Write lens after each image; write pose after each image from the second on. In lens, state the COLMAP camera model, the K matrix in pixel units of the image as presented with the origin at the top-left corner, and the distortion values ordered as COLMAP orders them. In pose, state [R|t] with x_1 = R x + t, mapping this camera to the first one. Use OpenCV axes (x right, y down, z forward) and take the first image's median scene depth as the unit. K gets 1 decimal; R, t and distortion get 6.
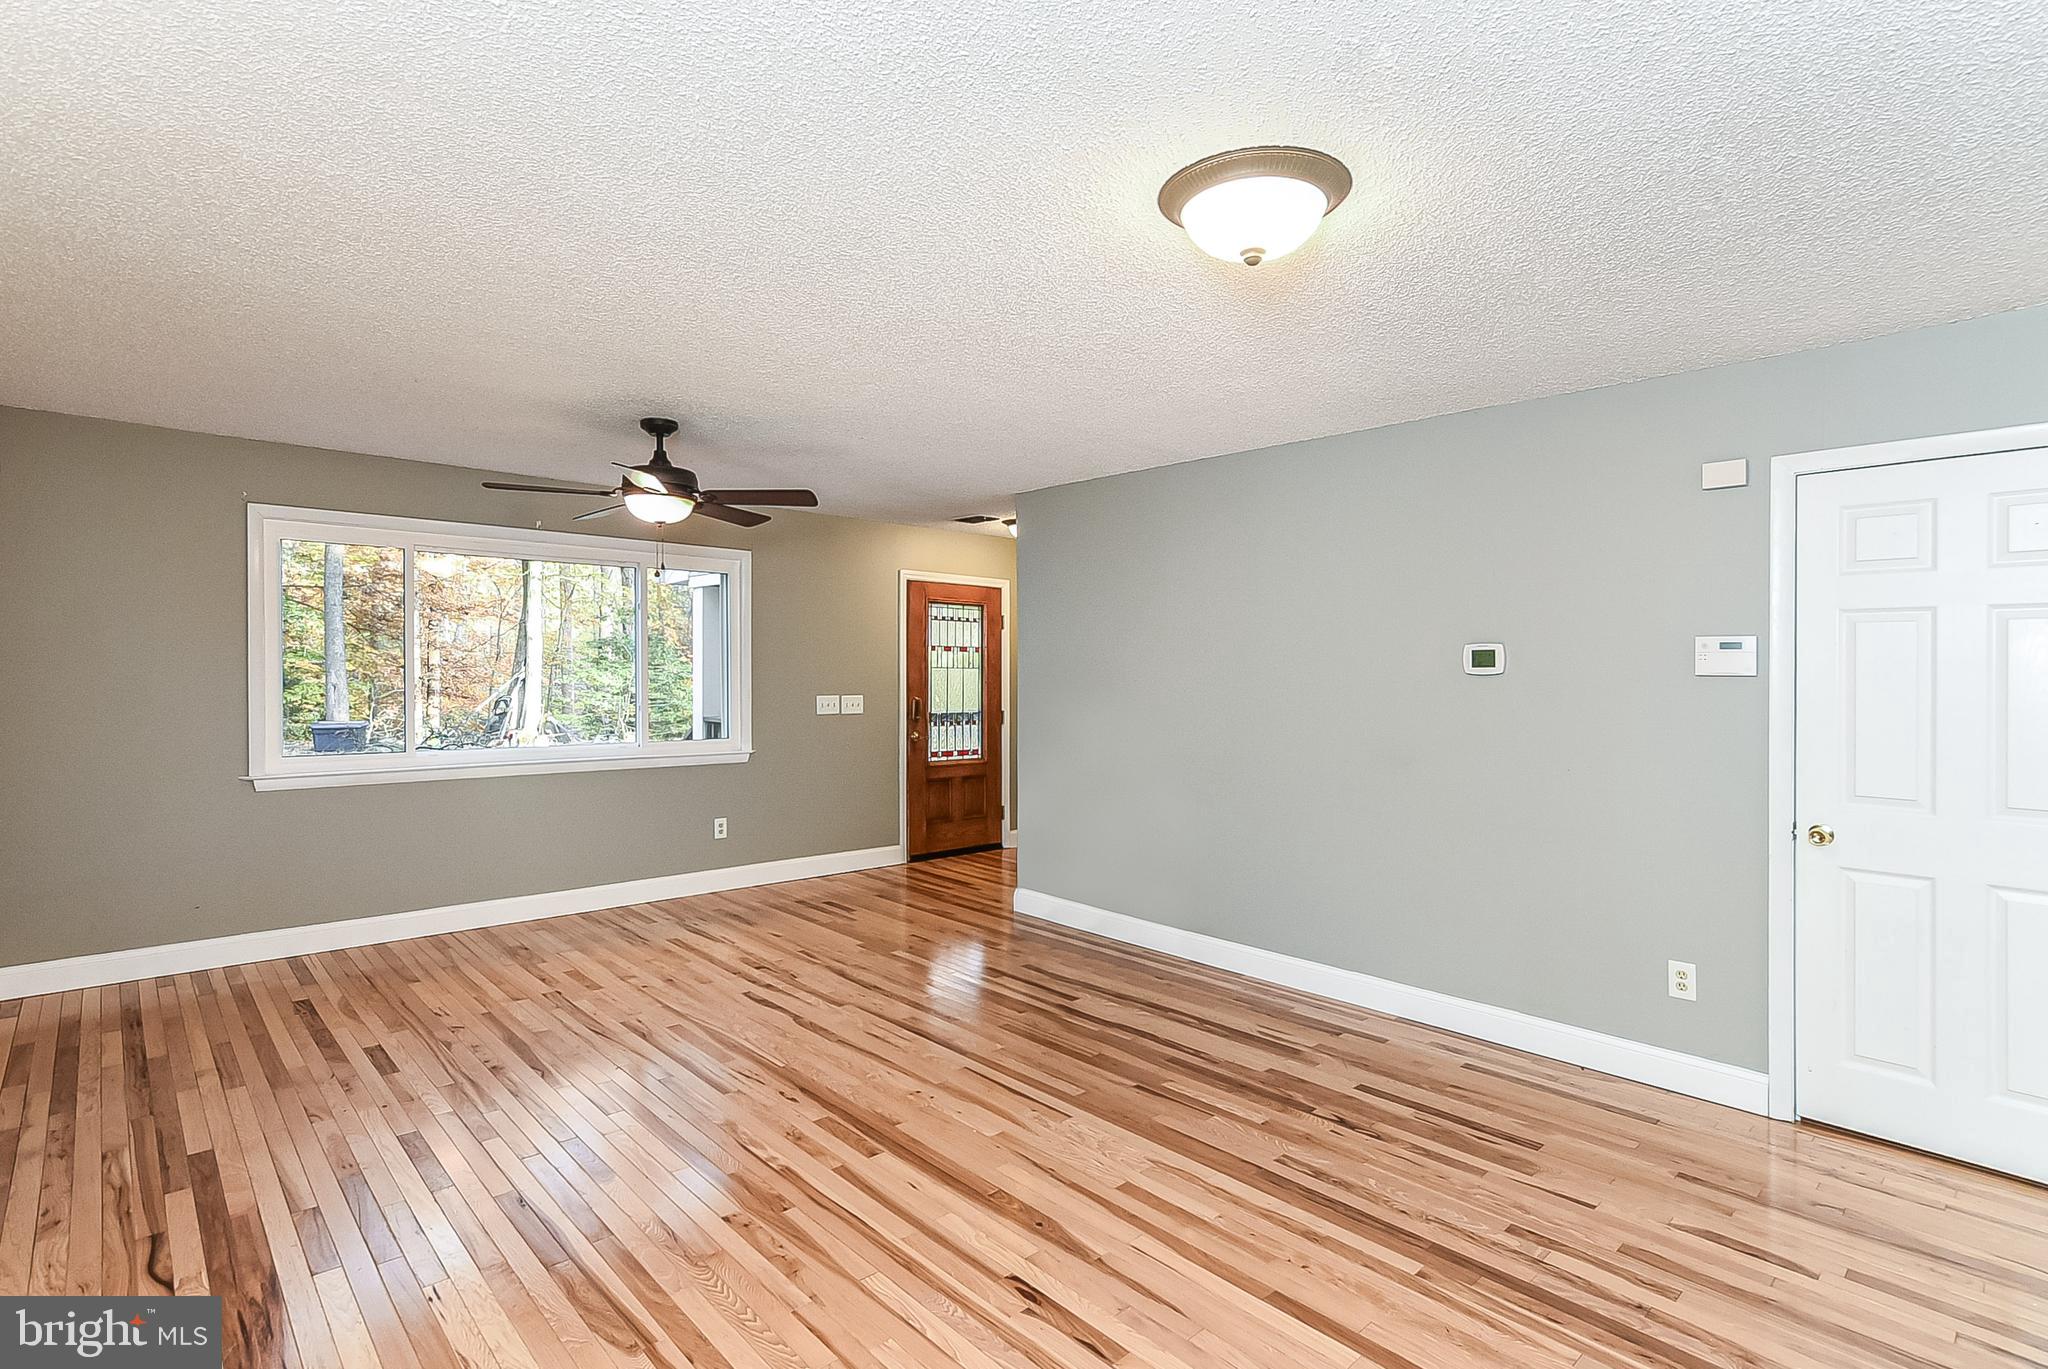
lens RADIAL K [[1004.5, 0, 1022.2], [0, 1004.5, 674.4], [0, 0, 1]] dist [-0.017342, 0.009334]
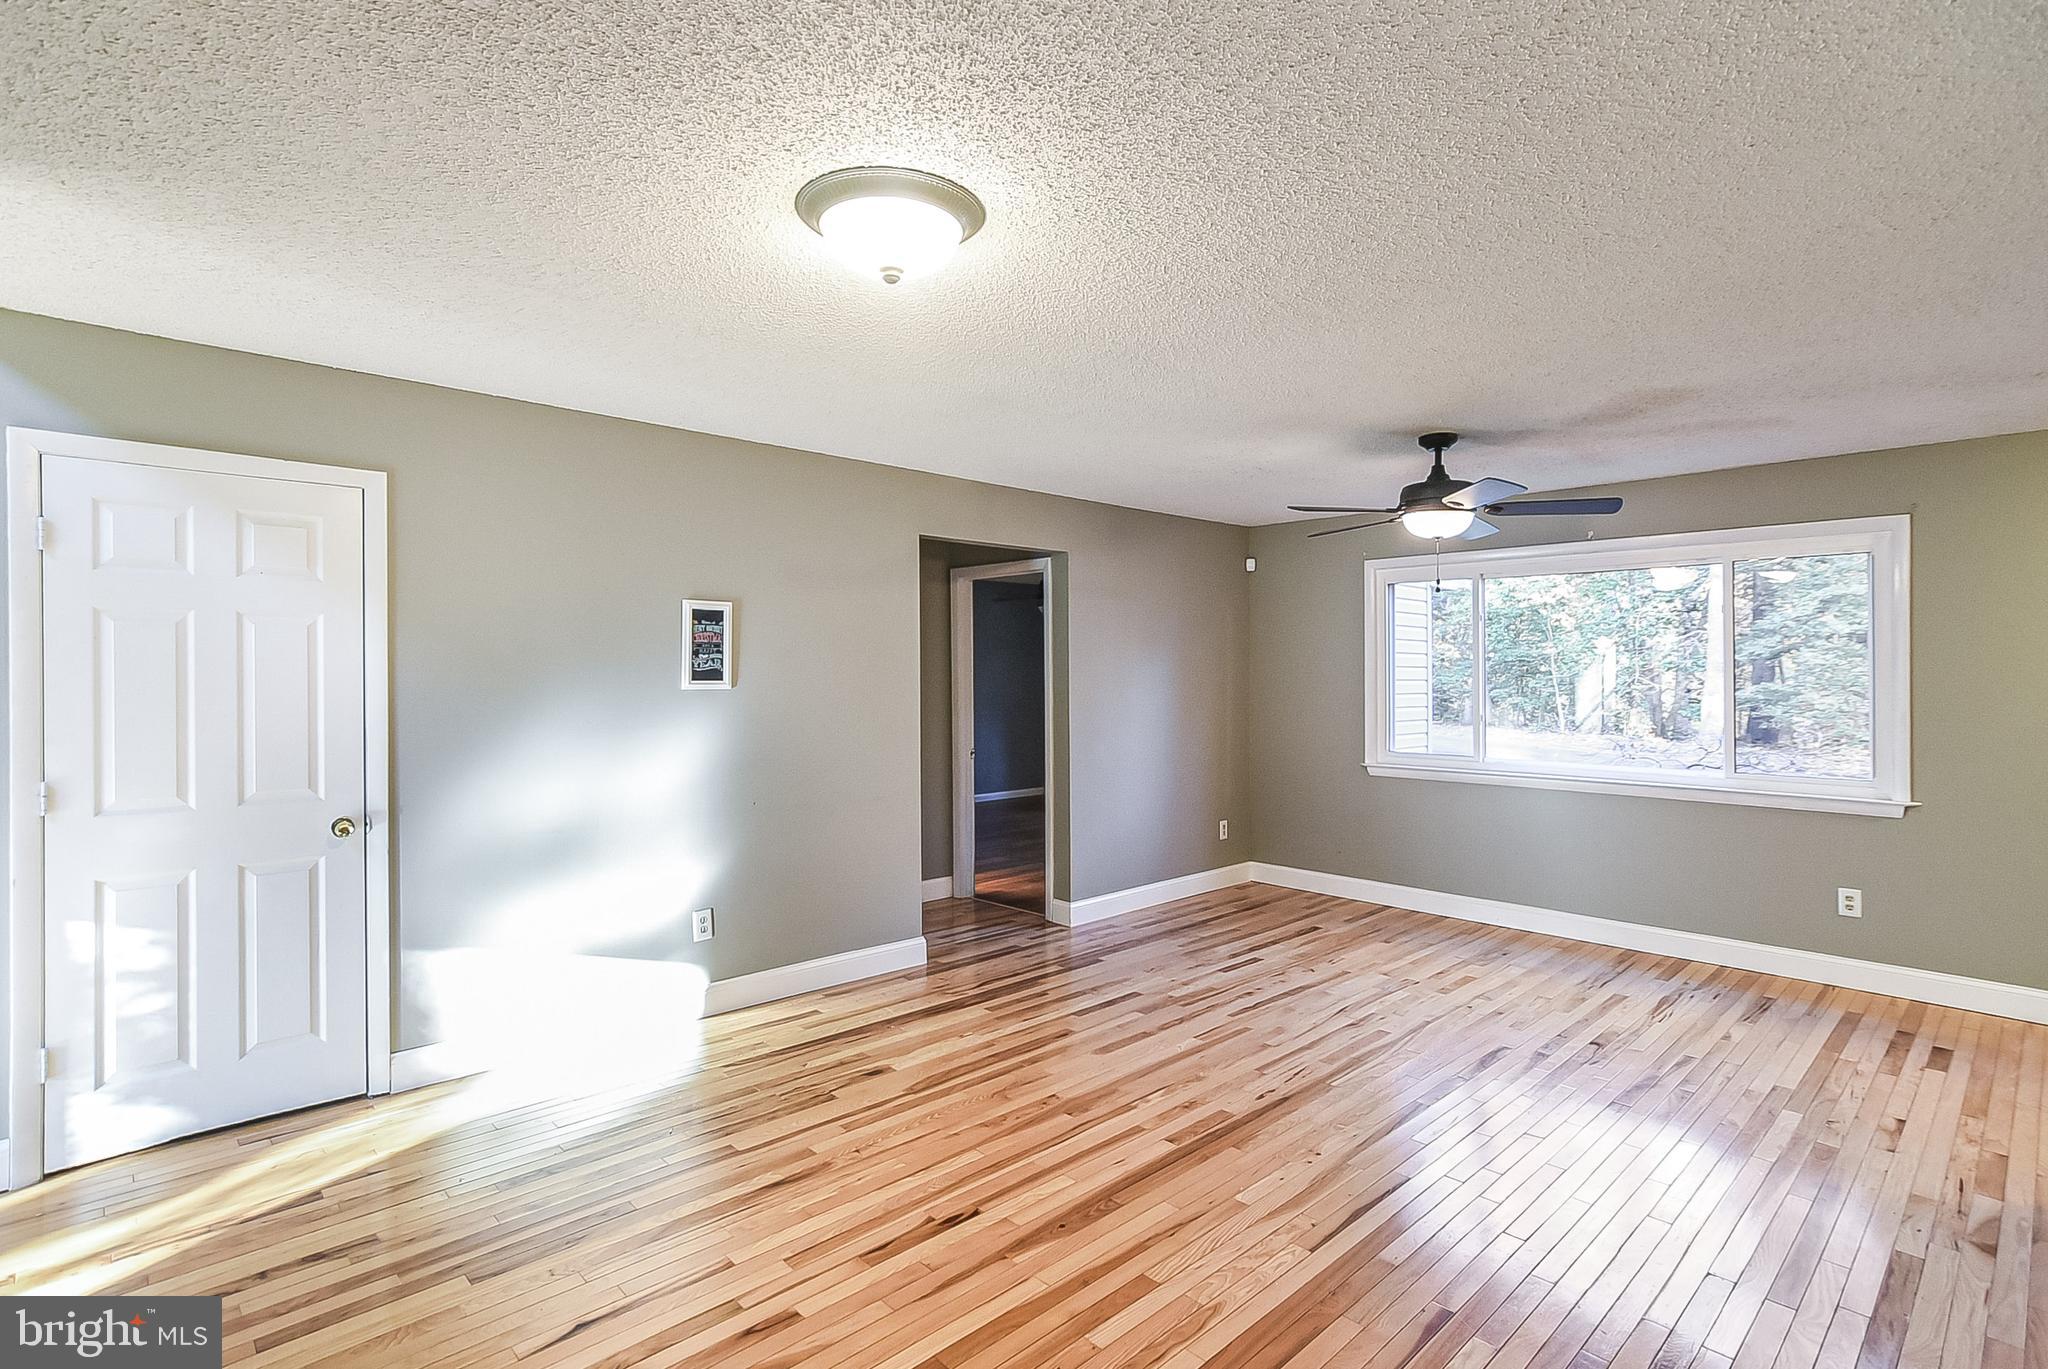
lens RADIAL K [[1004.5, 0, 1005.6], [0, 1004.5, 672.5], [0, 0, 1]] dist [-0.017342, 0.009334]
pose [[-0.007471, -0.009828, -0.999924, 0.572470], [-0.008194, 0.999919, -0.009767, -0.001889], [0.999939, 0.008121, -0.007551, 0.519677]]
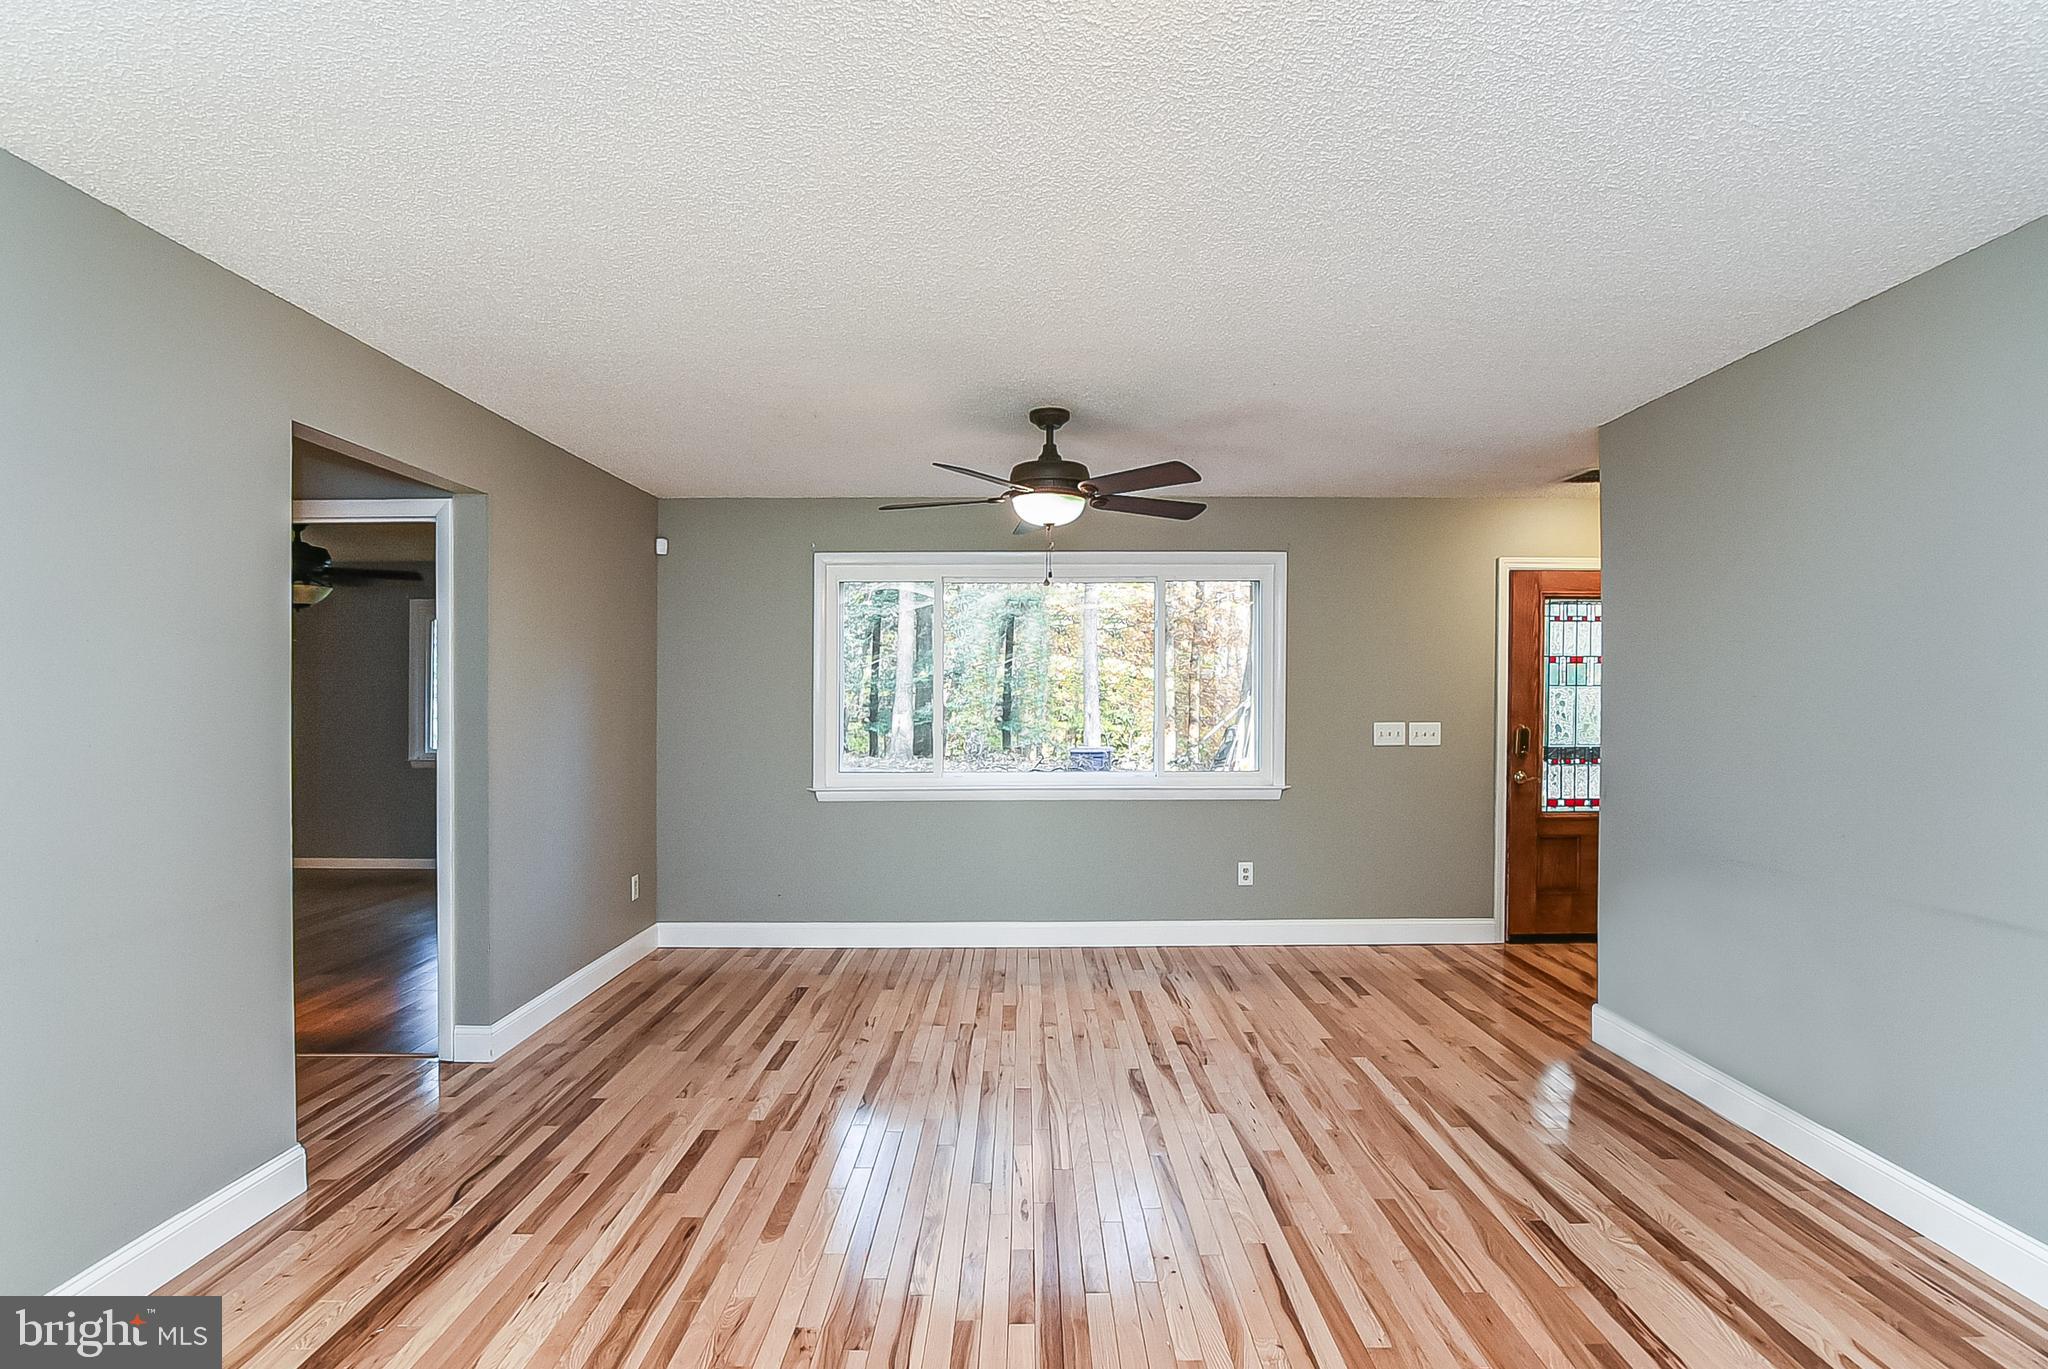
lens RADIAL K [[1057.4, 0, 1035.4], [0, 1057.4, 713.9], [0, 0, 1]] dist [-0.031821, 0.002084]
pose [[0.735733, -0.001402, -0.677270, 0.247547], [0.006931, 0.999961, 0.005460, 0.011310], [0.677236, -0.008711, 0.735715, 0.271019]]
